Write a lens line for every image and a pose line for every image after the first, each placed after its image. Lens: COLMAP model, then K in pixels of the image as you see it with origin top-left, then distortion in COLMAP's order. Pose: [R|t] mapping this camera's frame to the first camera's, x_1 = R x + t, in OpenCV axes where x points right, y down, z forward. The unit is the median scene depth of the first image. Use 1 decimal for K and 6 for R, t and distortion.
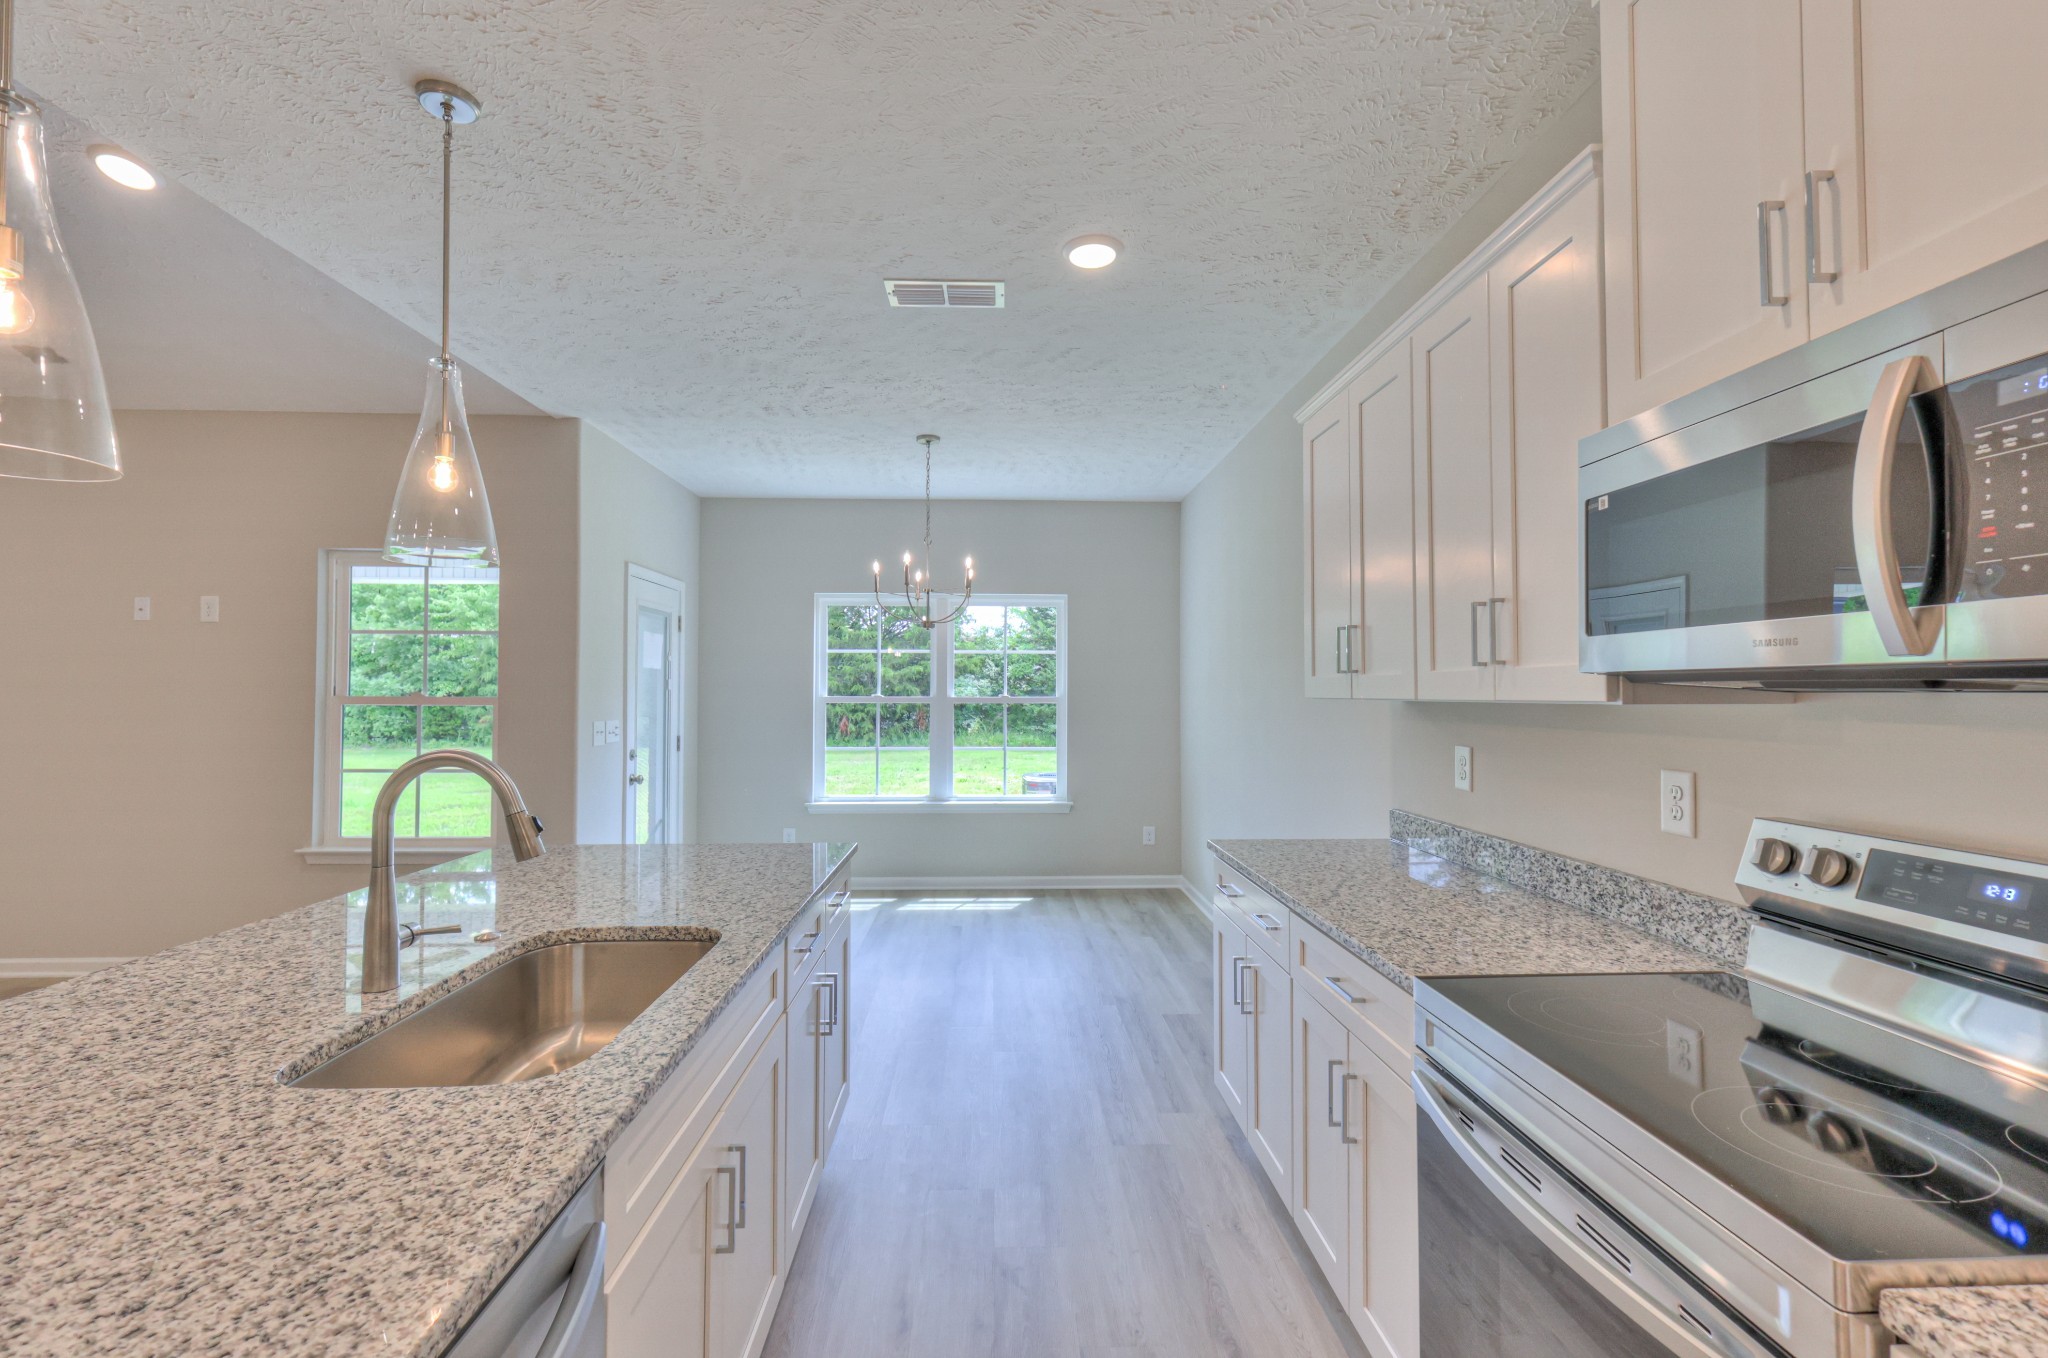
lens RADIAL K [[917.1, 0, 1015.4], [0, 917.1, 672.5], [0, 0, 1]] dist [-0.005023, -0.000531]
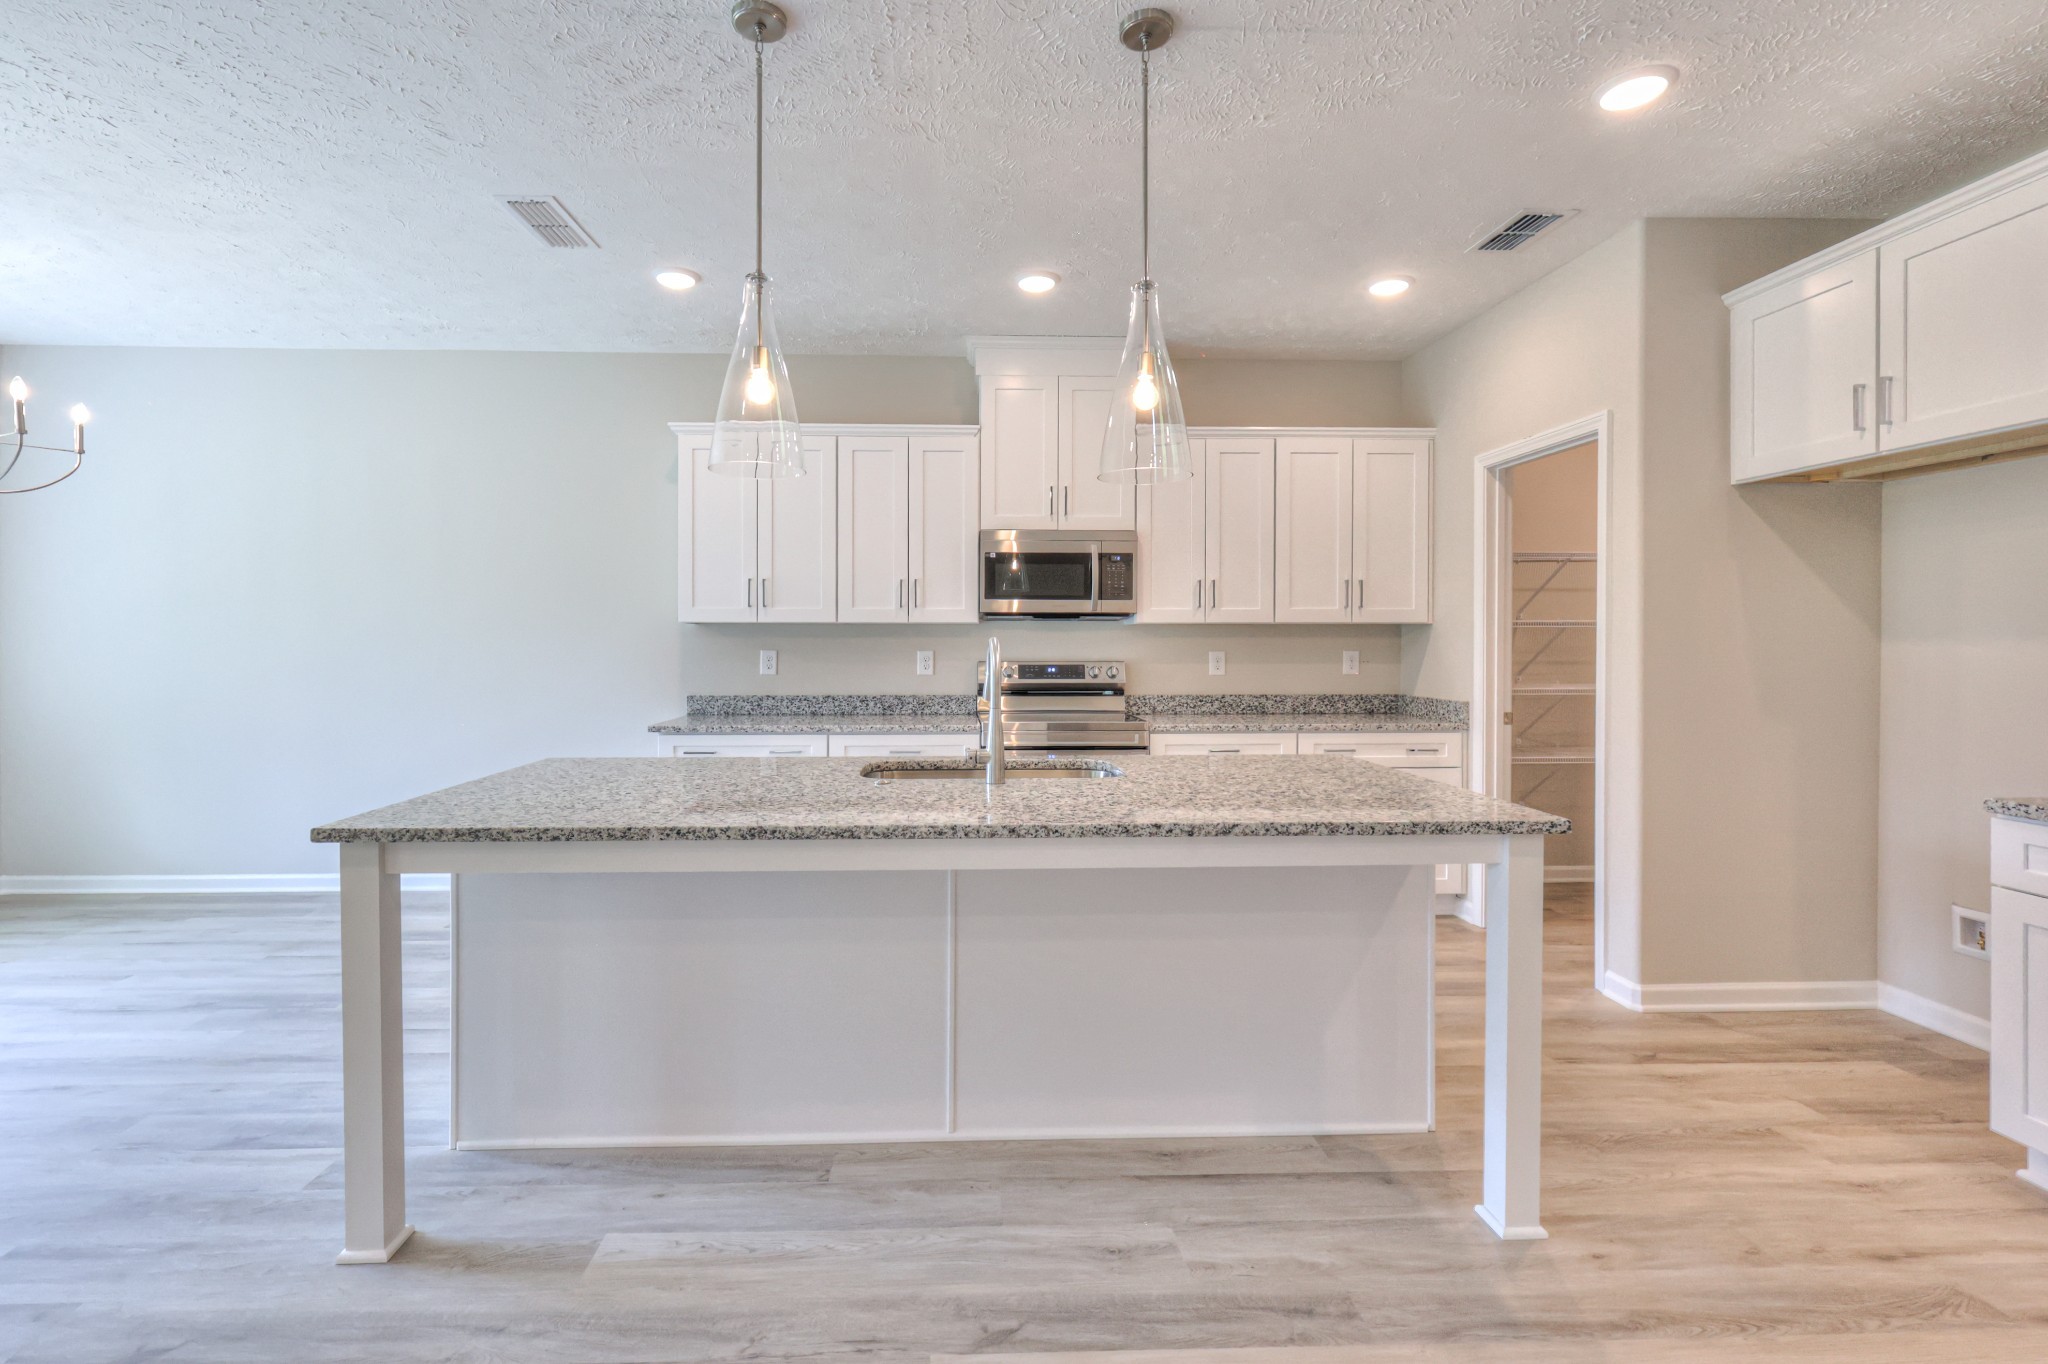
lens RADIAL K [[919.8, 0, 980.7], [0, 919.8, 642.6], [0, 0, 1]] dist [-0.001803, -0.000488]
pose [[-0.010392, -0.004273, 0.999937, -0.778088], [-0.019238, 0.999807, 0.004073, 0.028724], [-0.999761, -0.019195, -0.010472, 0.353329]]
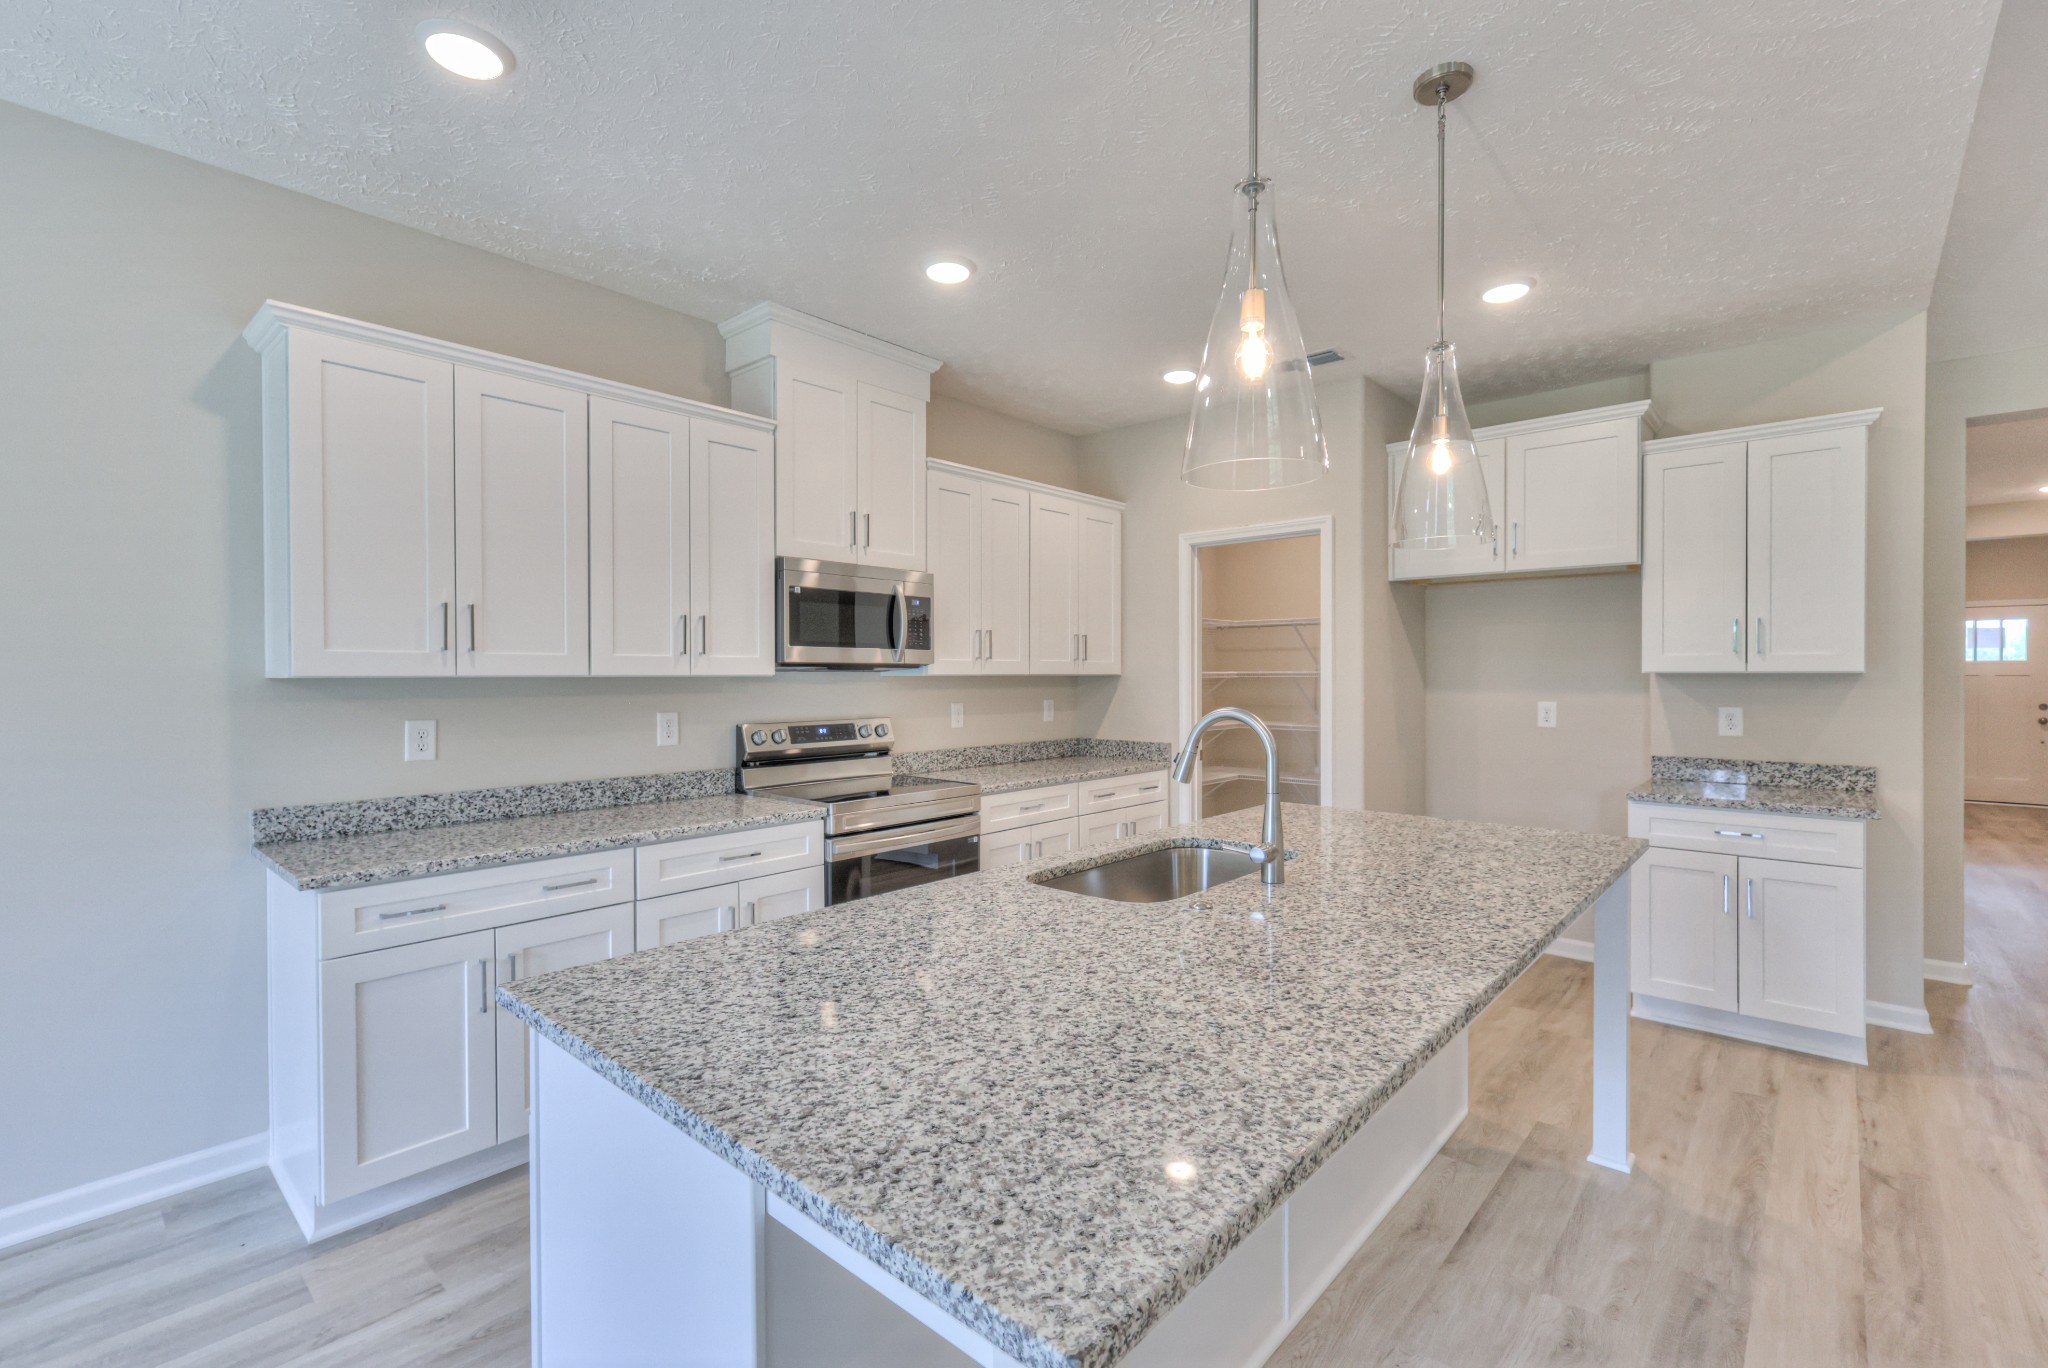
lens RADIAL K [[894.3, 0, 1012.9], [0, 894.3, 682.0], [0, 0, 1]] dist [0.002901, 0.000376]
pose [[-0.724779, -0.004403, 0.688967, -0.443971], [-0.011739, 0.999913, -0.005960, 0.018884], [-0.688881, -0.012407, -0.724768, 0.756049]]
